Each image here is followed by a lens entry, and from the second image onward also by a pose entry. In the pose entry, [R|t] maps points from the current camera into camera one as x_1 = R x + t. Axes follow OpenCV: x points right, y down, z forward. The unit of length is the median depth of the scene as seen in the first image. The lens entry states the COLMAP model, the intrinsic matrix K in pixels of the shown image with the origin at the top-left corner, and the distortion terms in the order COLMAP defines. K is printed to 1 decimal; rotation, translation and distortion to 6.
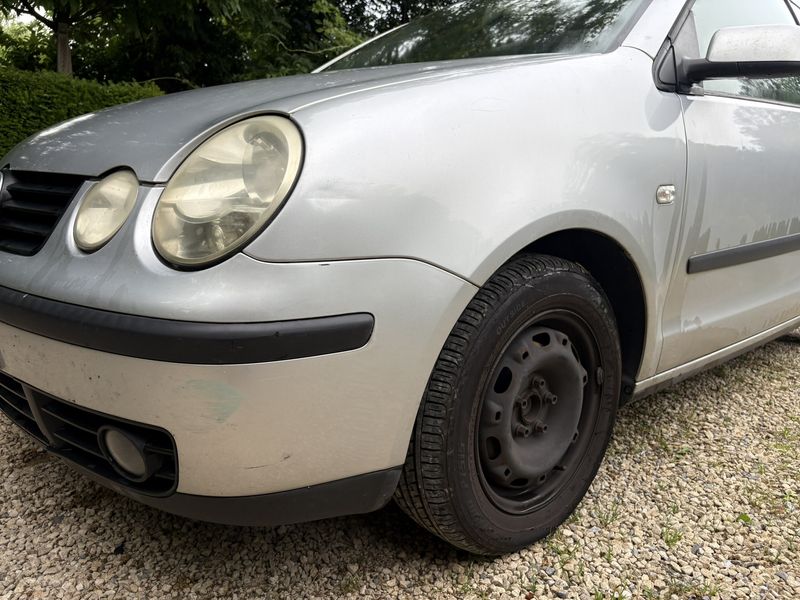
lens RADIAL K [[615.3, 0, 400.0], [0, 615.3, 300.0], [0, 0, 1]] dist [0.050596, -0.075126]
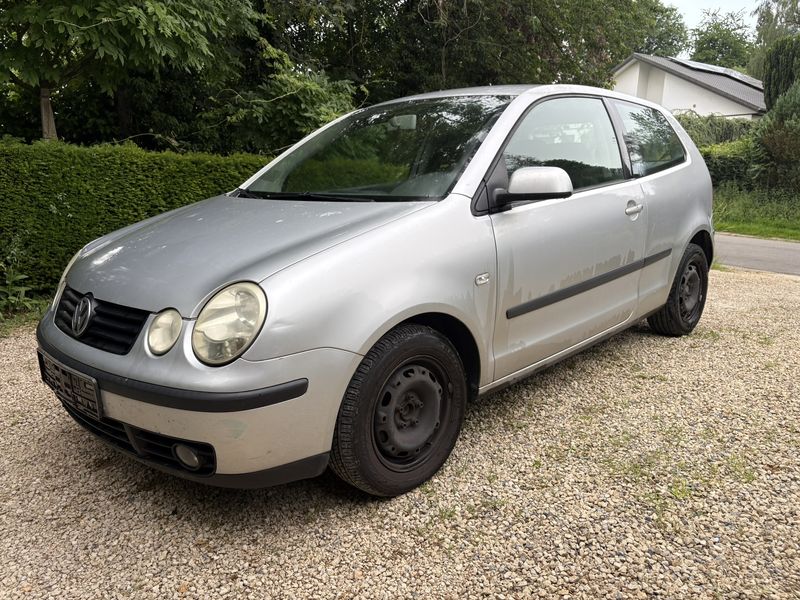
lens RADIAL K [[615.3, 0, 400.0], [0, 615.3, 300.0], [0, 0, 1]] dist [0.050596, -0.075126]
pose [[0.996659, -0.070165, 0.041813, 0.142849], [0.068770, 0.997056, 0.033910, -0.205441], [-0.044069, -0.030921, 0.998550, -0.749748]]
